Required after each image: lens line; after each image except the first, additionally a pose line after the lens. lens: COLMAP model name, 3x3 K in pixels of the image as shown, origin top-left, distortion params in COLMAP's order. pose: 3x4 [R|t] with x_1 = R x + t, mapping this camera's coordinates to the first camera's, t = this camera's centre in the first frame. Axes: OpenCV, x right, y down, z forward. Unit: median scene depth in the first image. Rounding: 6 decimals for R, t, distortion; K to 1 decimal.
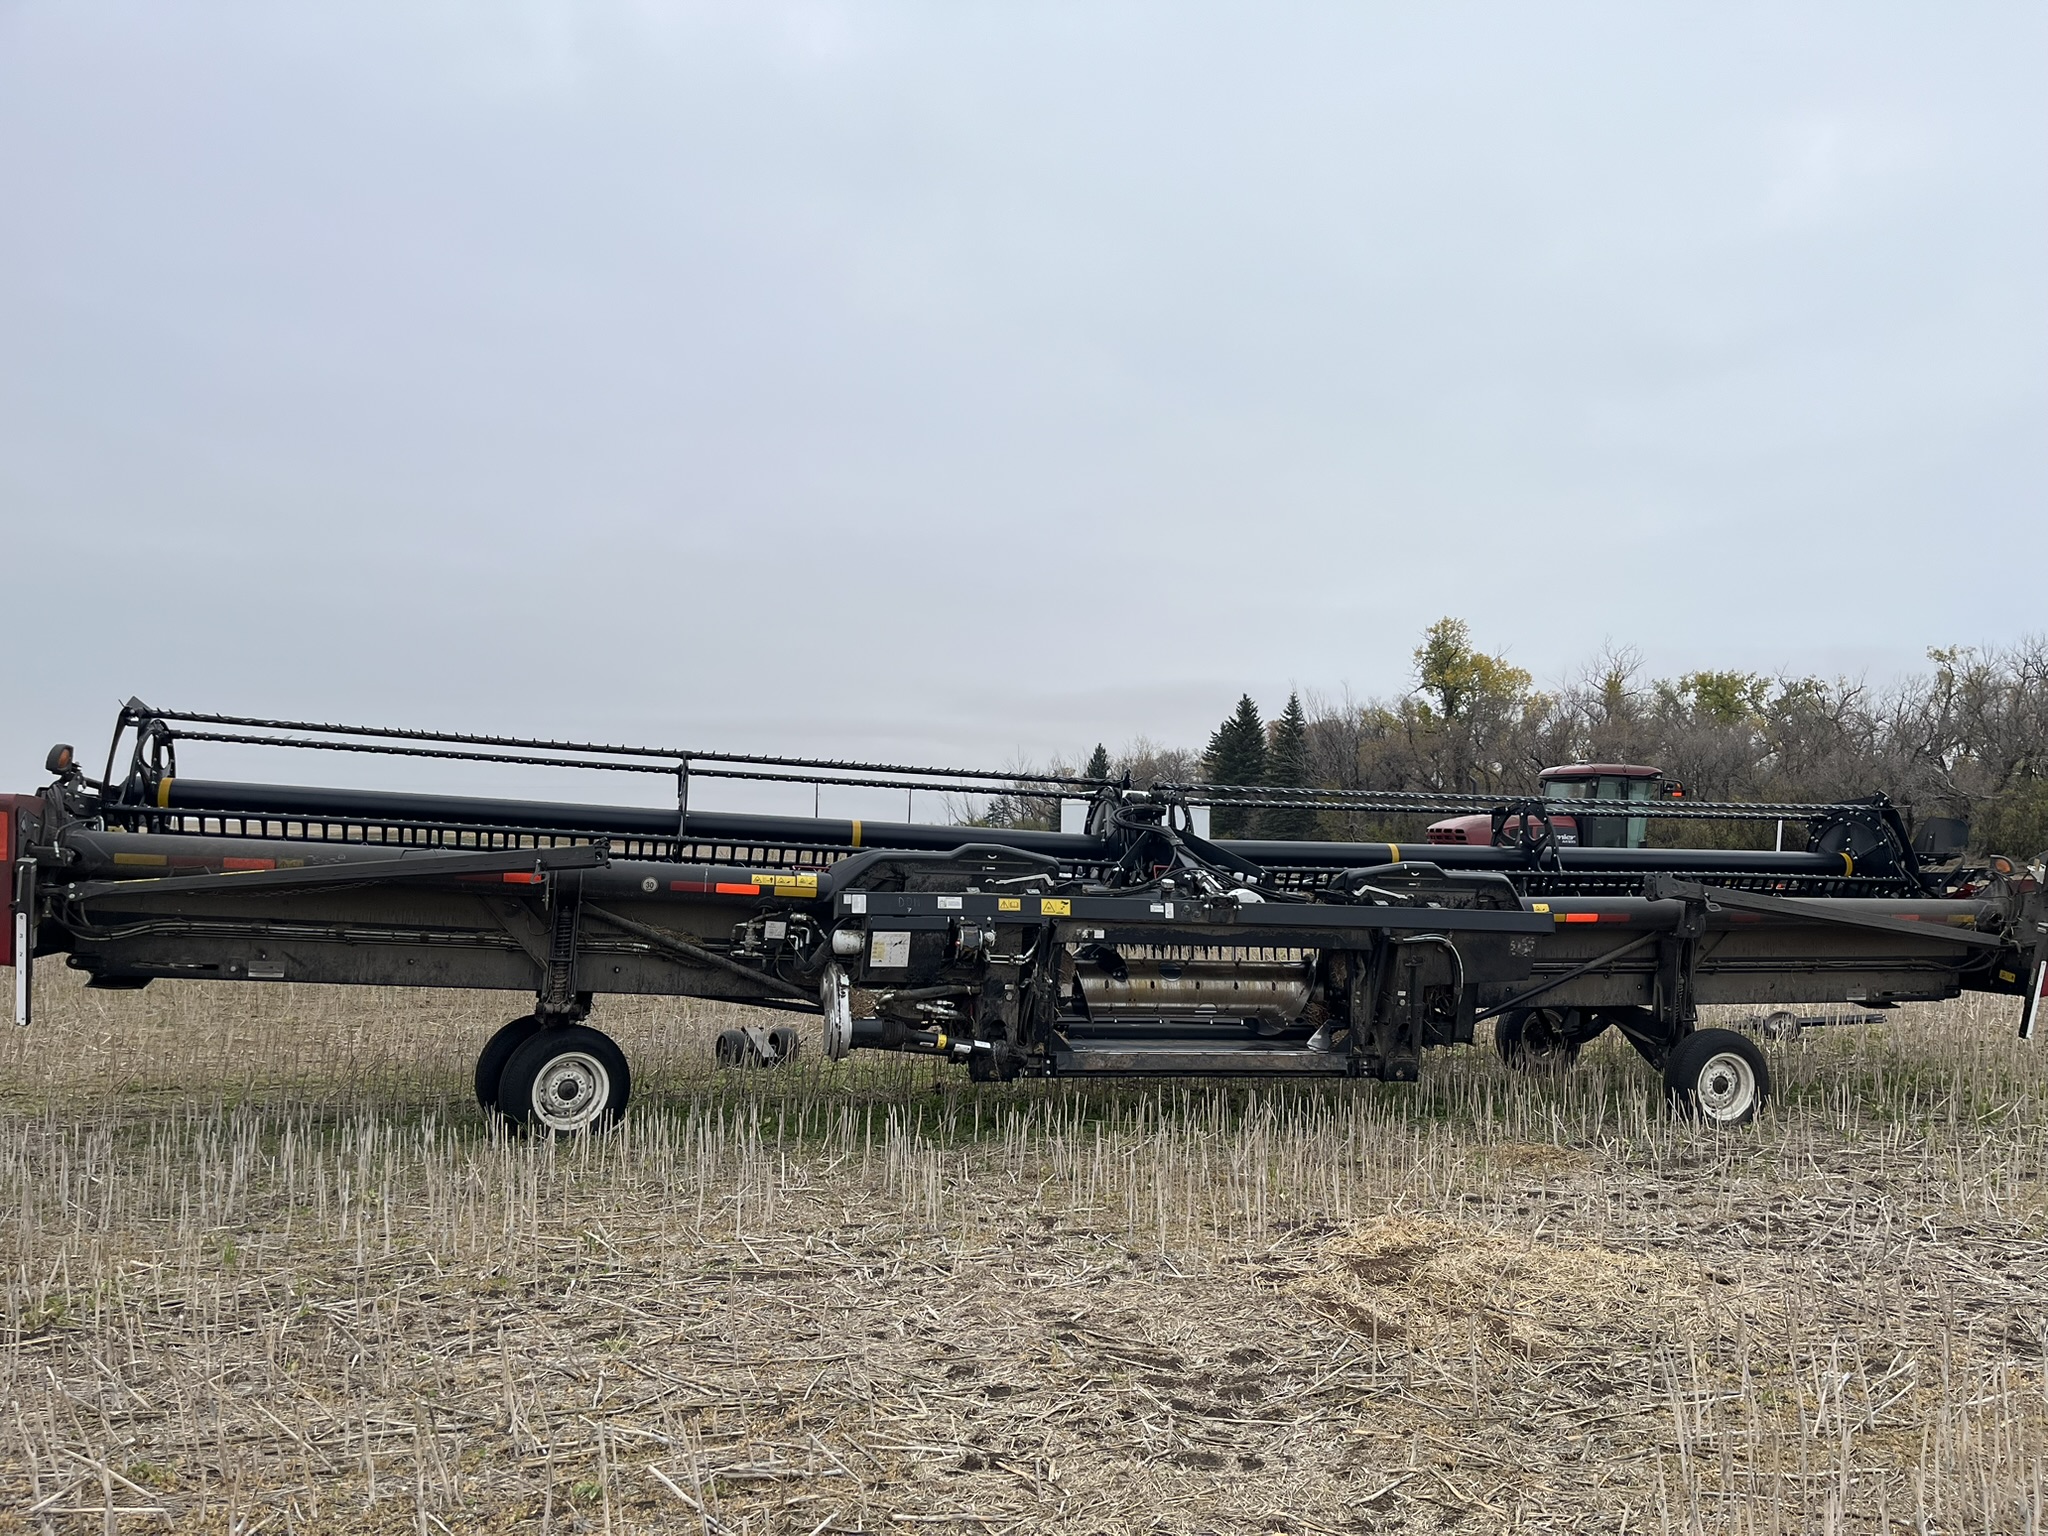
lens RADIAL K [[1546.0, 0, 1025.1], [0, 1546.0, 767.3], [0, 0, 1]] dist [0.050497, -0.063947]
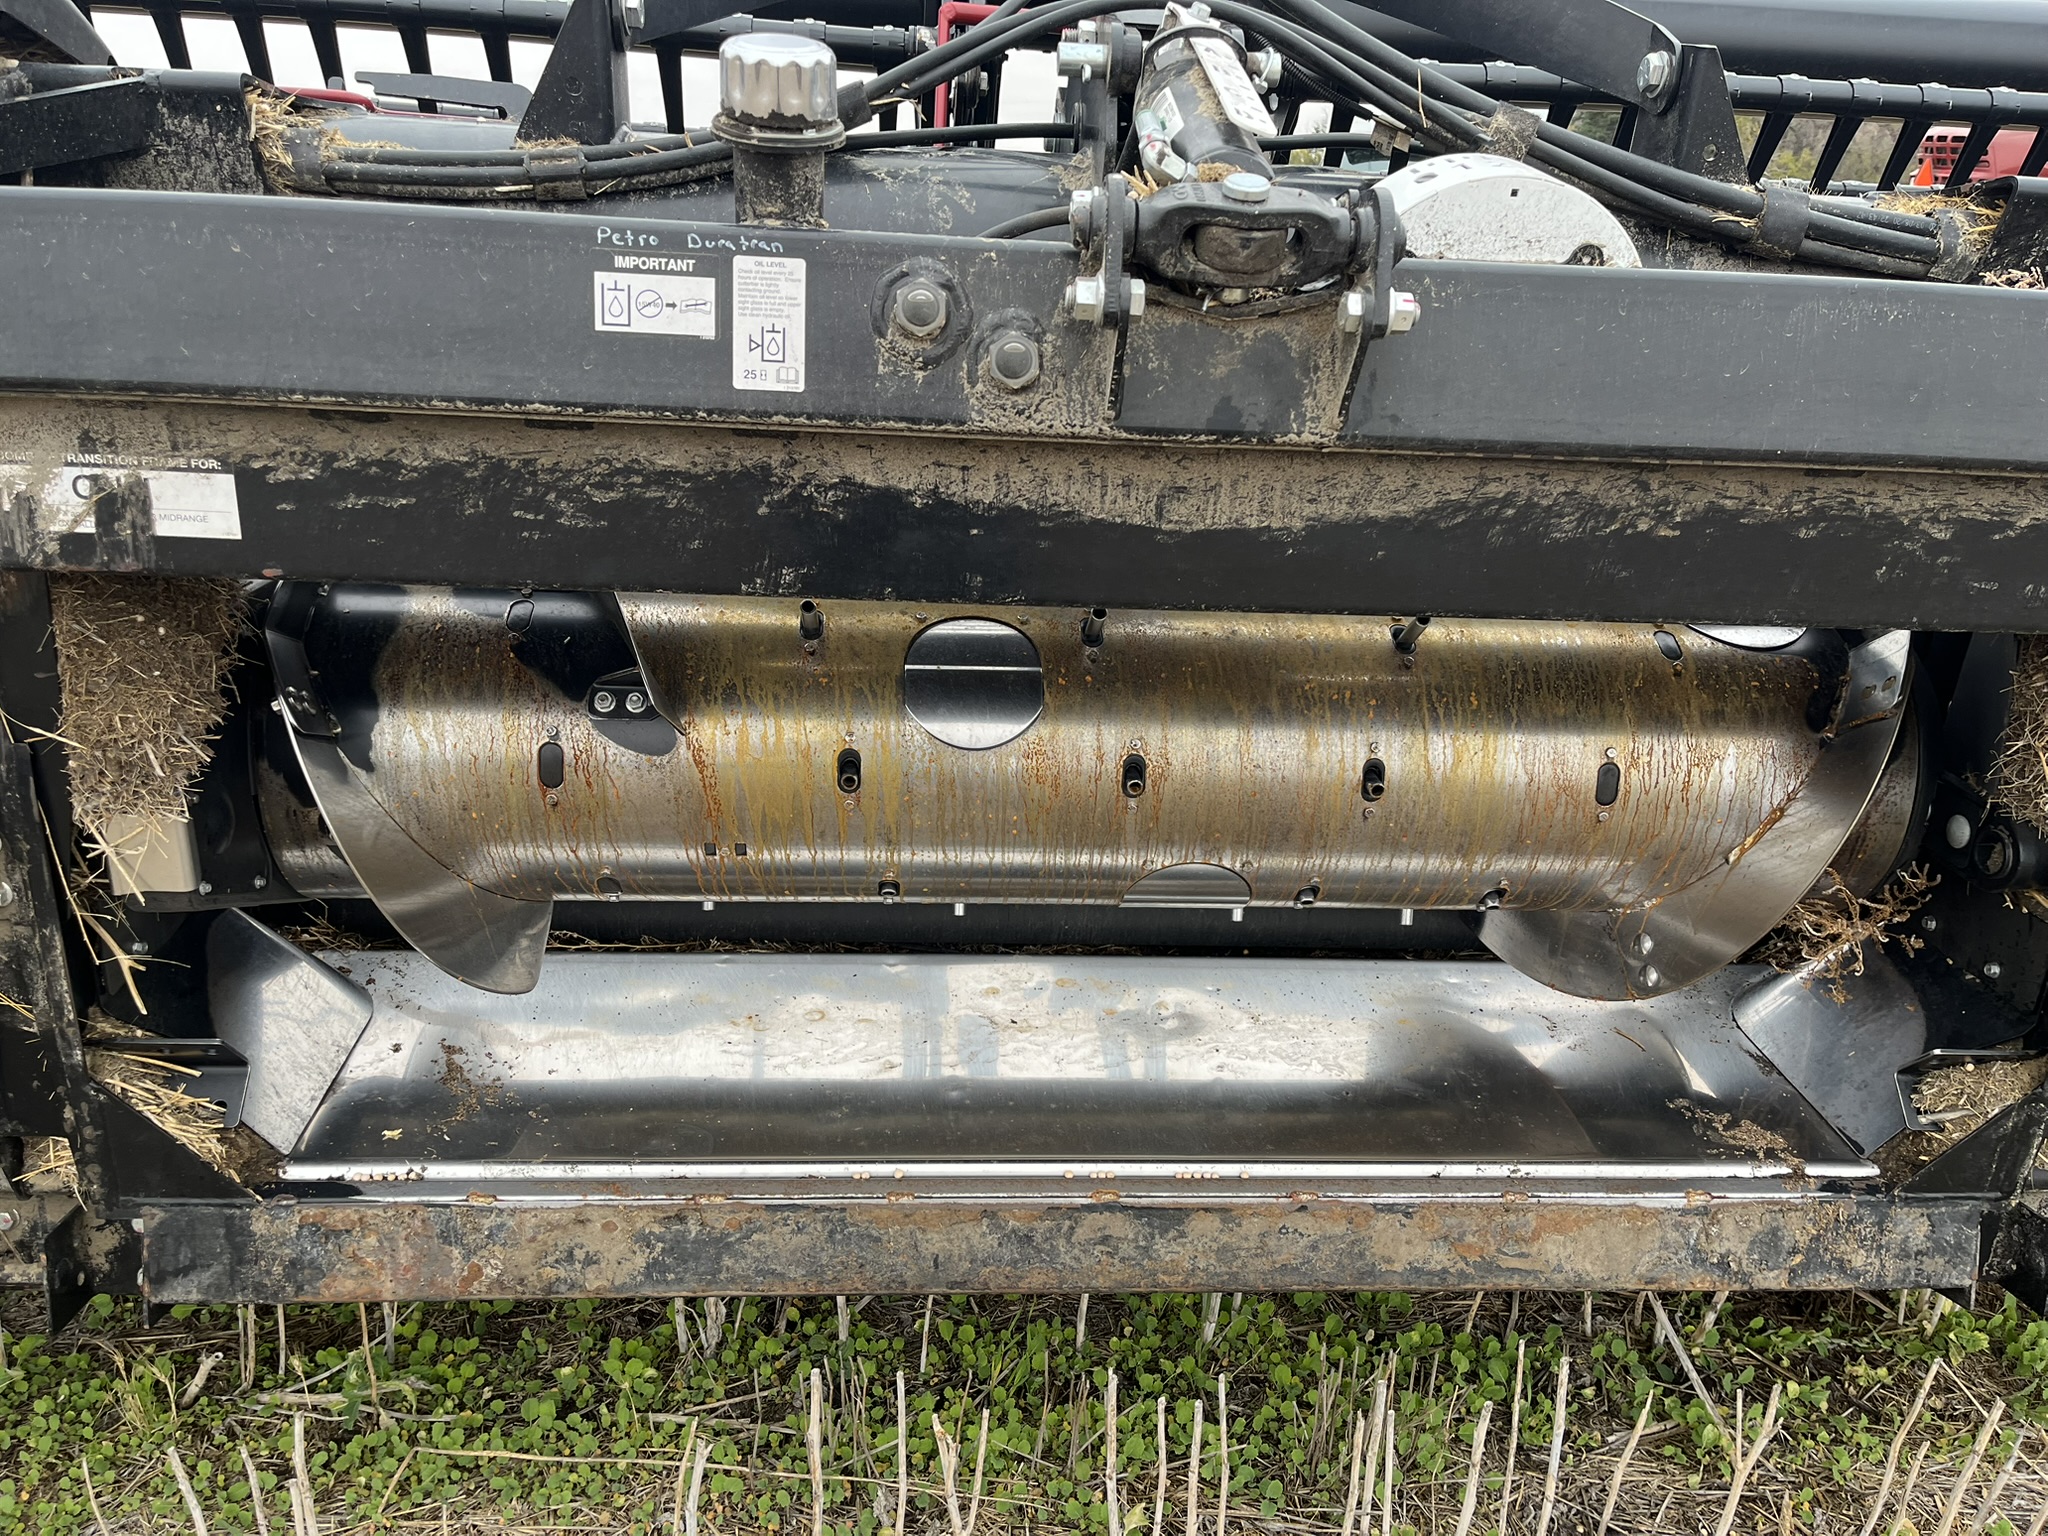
lens RADIAL K [[1546.0, 0, 1021.7], [0, 1546.0, 764.7], [0, 0, 1]] dist [0.050497, -0.063947]
pose [[0.974259, 0.089907, -0.206726, 0.138315], [-0.001850, 0.920186, 0.391478, 0.076315], [0.225423, -0.381018, 0.896666, 0.875244]]
